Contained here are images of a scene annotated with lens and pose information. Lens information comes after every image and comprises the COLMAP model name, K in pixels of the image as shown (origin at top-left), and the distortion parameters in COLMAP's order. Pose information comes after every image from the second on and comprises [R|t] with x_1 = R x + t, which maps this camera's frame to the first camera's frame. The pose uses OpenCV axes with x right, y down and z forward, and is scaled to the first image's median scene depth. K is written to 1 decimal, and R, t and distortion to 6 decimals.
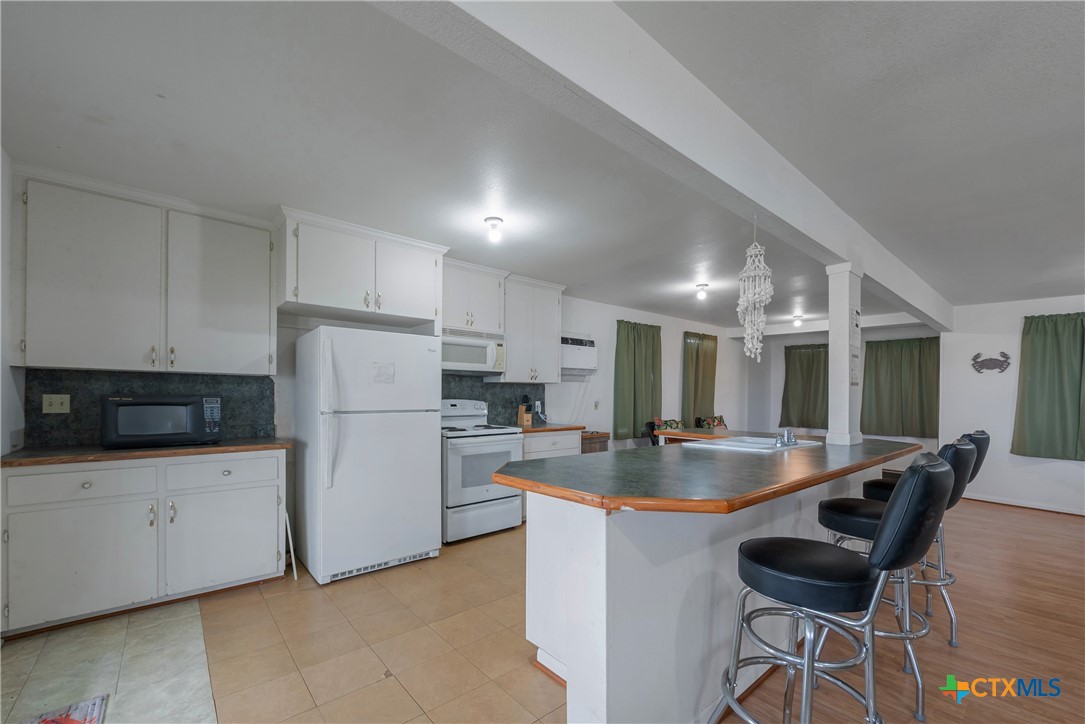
lens RADIAL K [[439.5, 0, 543.6], [0, 439.5, 394.1], [0, 0, 1]] dist [0.001045, -0.000261]
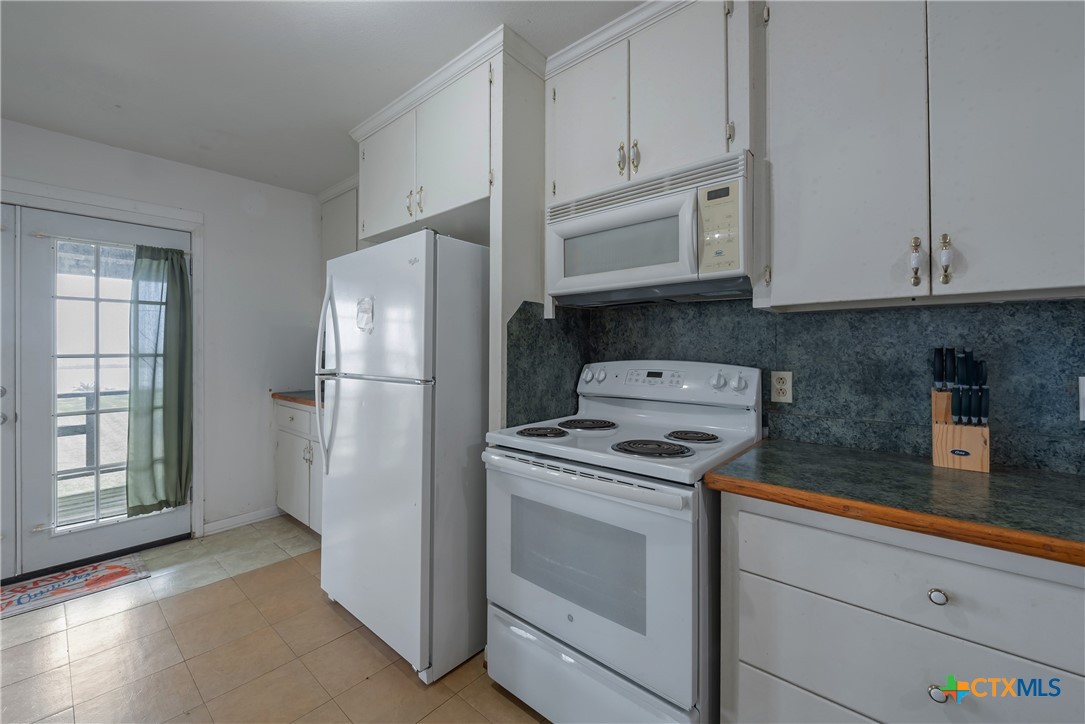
lens RADIAL K [[429.2, 0, 537.2], [0, 429.2, 348.9], [0, 0, 1]] dist [-0.000408, -0.000181]
pose [[0.141780, -0.008747, -0.989860, 0.216083], [0.002861, 0.999960, -0.008427, 0.004308], [0.989894, -0.001637, 0.141799, 0.937092]]
